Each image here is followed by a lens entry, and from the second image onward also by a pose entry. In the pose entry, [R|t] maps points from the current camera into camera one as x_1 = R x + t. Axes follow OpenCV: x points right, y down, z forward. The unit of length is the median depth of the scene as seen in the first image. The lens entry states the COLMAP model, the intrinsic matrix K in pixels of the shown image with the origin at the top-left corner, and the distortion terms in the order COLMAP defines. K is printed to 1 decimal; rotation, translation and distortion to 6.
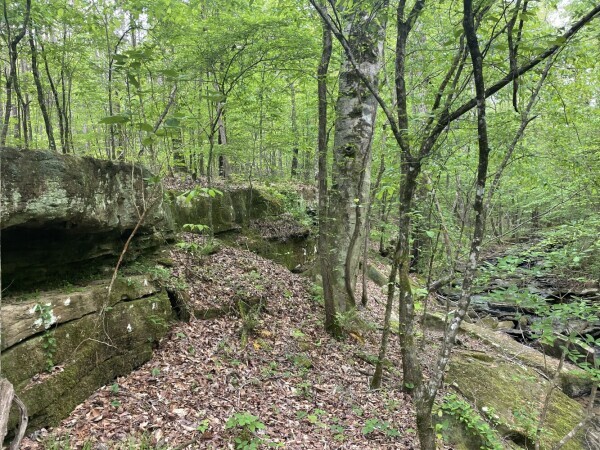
lens RADIAL K [[457.3, 0, 300.9], [0, 457.3, 226.3], [0, 0, 1]] dist [0.060436, -0.063726]
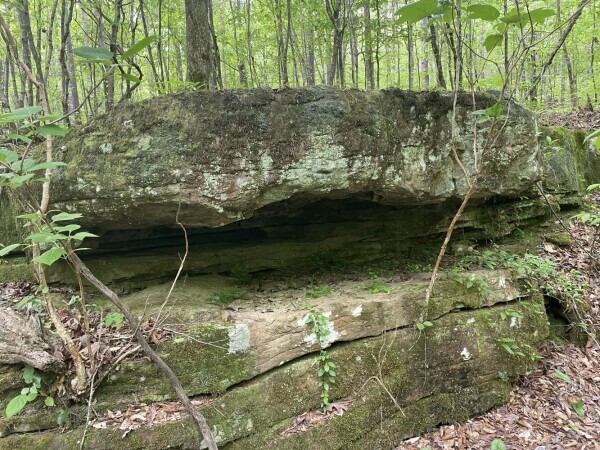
lens RADIAL K [[457.3, 0, 295.7], [0, 457.3, 229.3], [0, 0, 1]] dist [0.060436, -0.063726]
pose [[0.646779, 0.073689, -0.759109, -0.053061], [0.017441, 0.993632, 0.111314, -0.031152], [0.762478, -0.085235, 0.641375, 0.462846]]
